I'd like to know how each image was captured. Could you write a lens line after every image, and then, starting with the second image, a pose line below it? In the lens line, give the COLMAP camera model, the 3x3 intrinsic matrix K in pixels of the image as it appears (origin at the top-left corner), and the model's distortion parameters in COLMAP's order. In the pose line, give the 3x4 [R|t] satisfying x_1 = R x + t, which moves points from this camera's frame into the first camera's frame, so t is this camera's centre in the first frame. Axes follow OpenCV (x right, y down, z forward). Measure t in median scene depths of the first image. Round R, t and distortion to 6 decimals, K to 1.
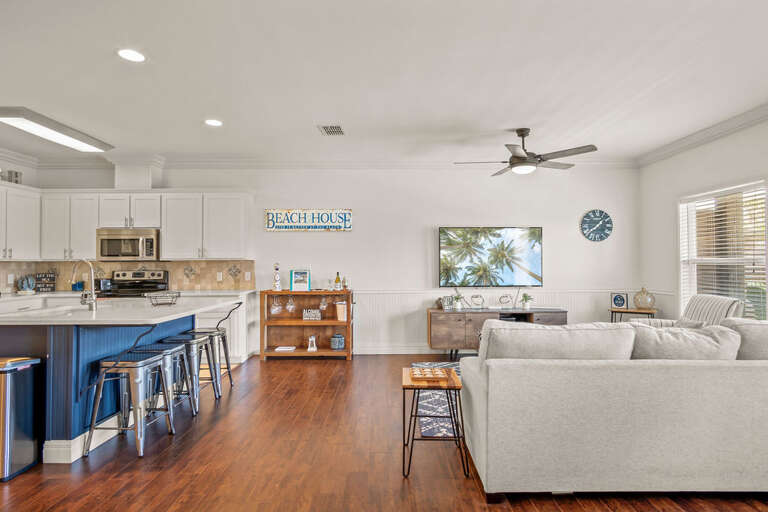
lens RADIAL K [[422.8, 0, 396.4], [0, 422.8, 256.7], [0, 0, 1]] dist [-0.015802, 0.009922]
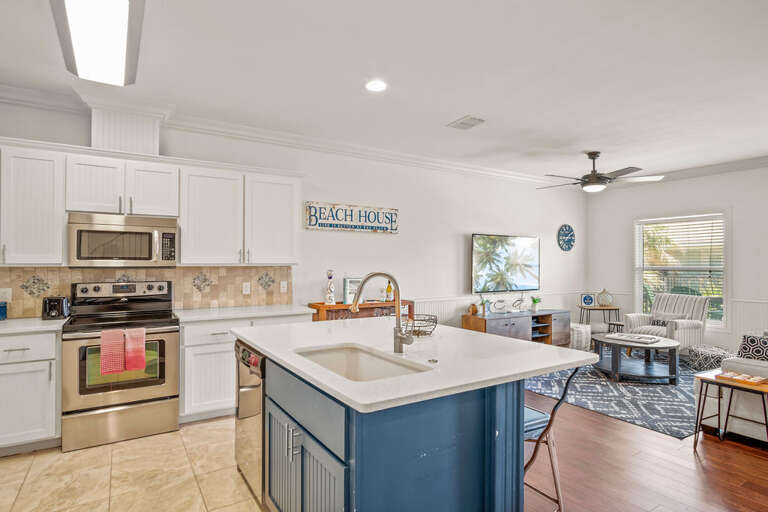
lens RADIAL K [[422.8, 0, 383.2], [0, 422.8, 257.7], [0, 0, 1]] dist [-0.015802, 0.009922]
pose [[0.855479, 0.013368, 0.517664, -0.615848], [-0.015500, 0.999880, -0.000205, -0.009365], [-0.517605, -0.007848, 0.855584, 0.260692]]
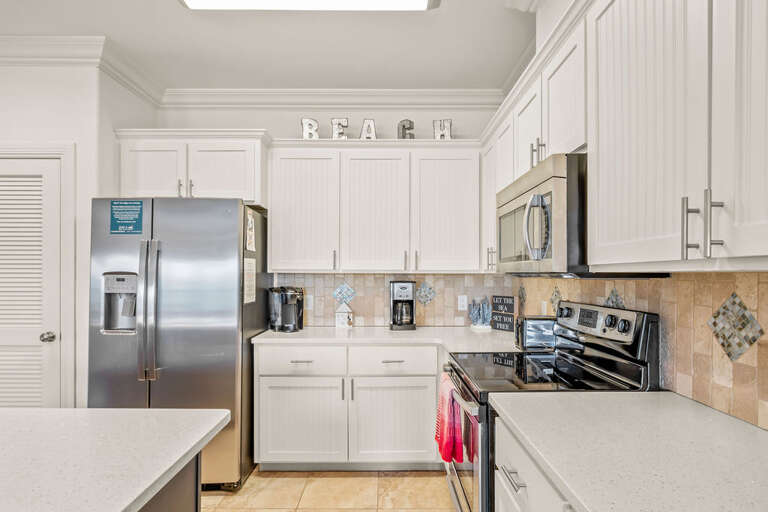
lens RADIAL K [[422.8, 0, 385.7], [0, 422.8, 269.4], [0, 0, 1]] dist [-0.015802, 0.009922]
pose [[-0.024439, -0.005387, -0.999687, -0.294415], [0.016862, 0.999841, -0.005800, 0.006206], [0.999559, -0.016999, -0.024344, 0.865533]]
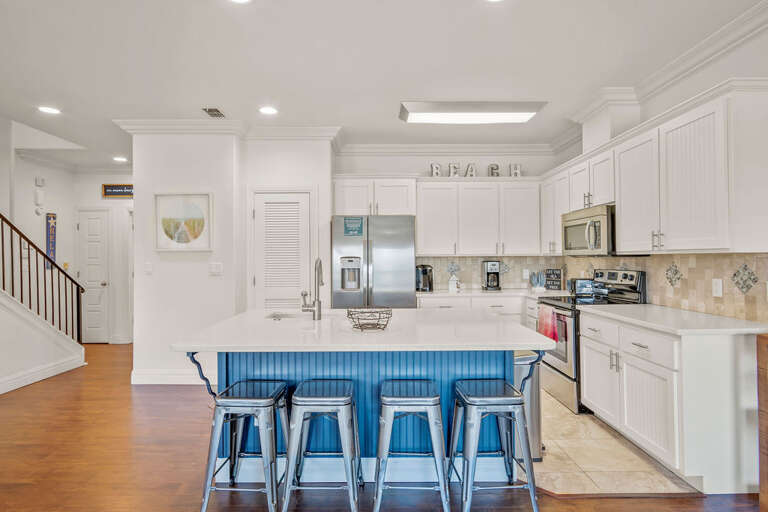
lens RADIAL K [[422.8, 0, 378.6], [0, 422.8, 249.1], [0, 0, 1]] dist [-0.015802, 0.009922]
pose [[-0.017460, -0.015465, -0.999728, 0.067319], [0.025861, 0.999539, -0.015914, 0.001452], [0.999513, -0.026132, -0.017052, 0.646275]]
